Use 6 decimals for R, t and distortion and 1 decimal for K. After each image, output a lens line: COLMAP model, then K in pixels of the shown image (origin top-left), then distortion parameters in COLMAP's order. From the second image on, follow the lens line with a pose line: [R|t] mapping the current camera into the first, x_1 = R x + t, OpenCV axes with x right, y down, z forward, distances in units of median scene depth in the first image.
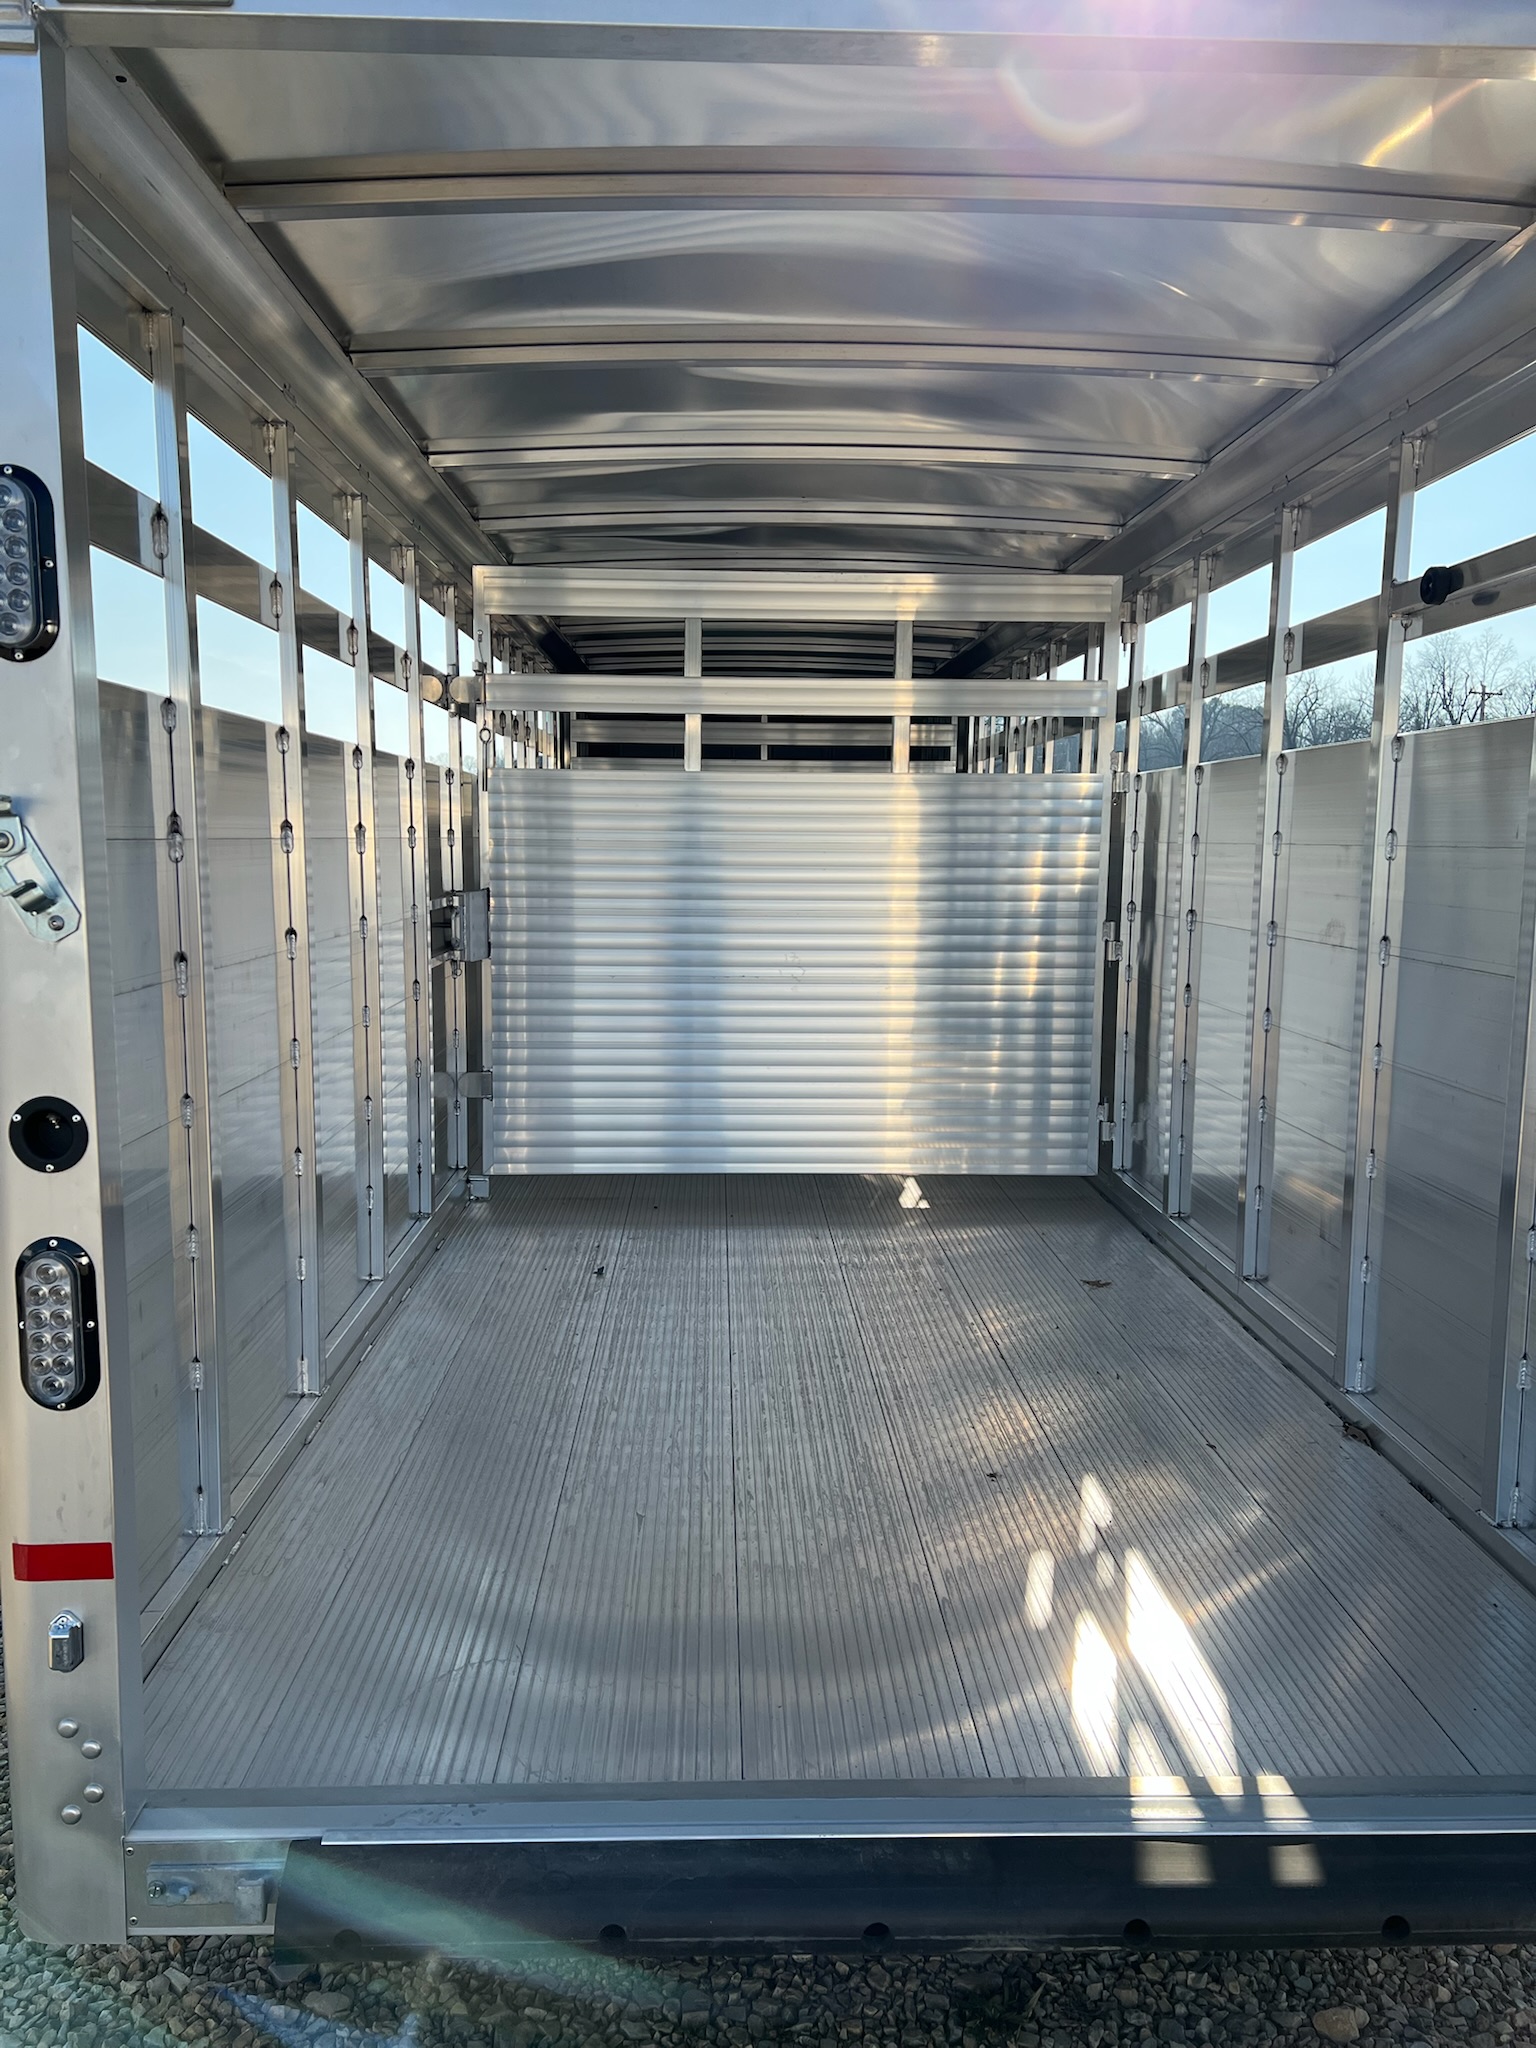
lens RADIAL K [[1542.6, 0, 768.3], [0, 1542.6, 1015.3], [0, 0, 1]] dist [-0.001501, -0.008420]
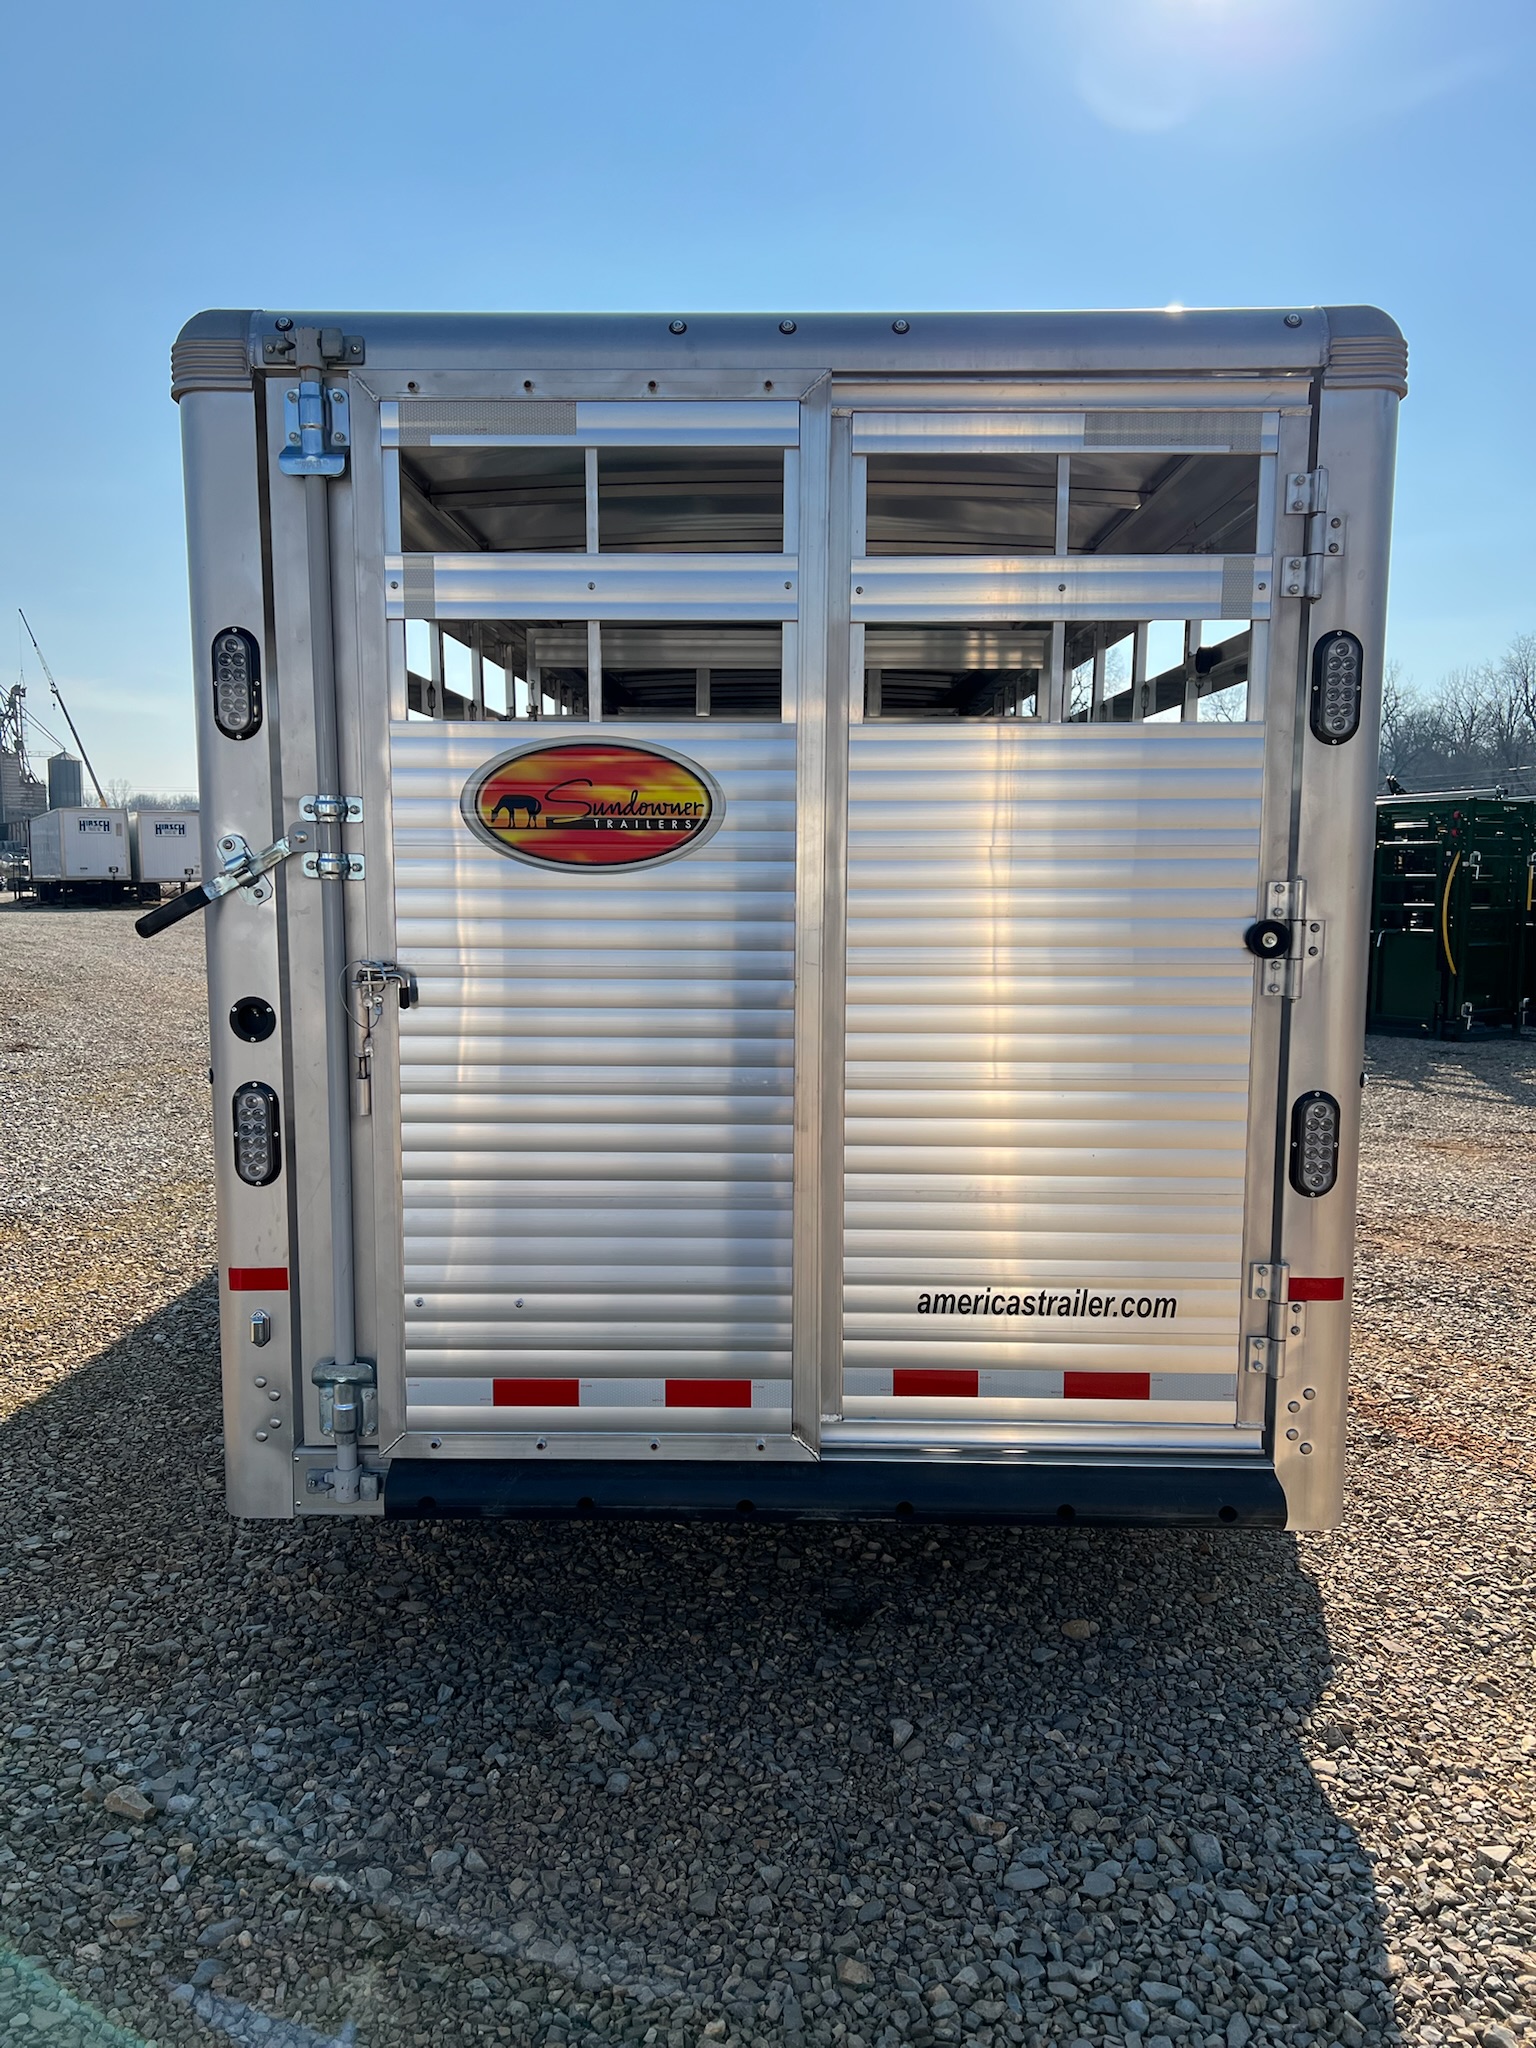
lens RADIAL K [[1528.5, 0, 768.0], [0, 1528.5, 1024.0], [0, 0, 1]] dist [0.001635, 0.000182]
pose [[0.998969, 0.001642, -0.045370, 0.133139], [-0.001671, 0.999998, -0.000610, 0.064328], [0.045369, 0.000685, 0.998970, -0.500279]]
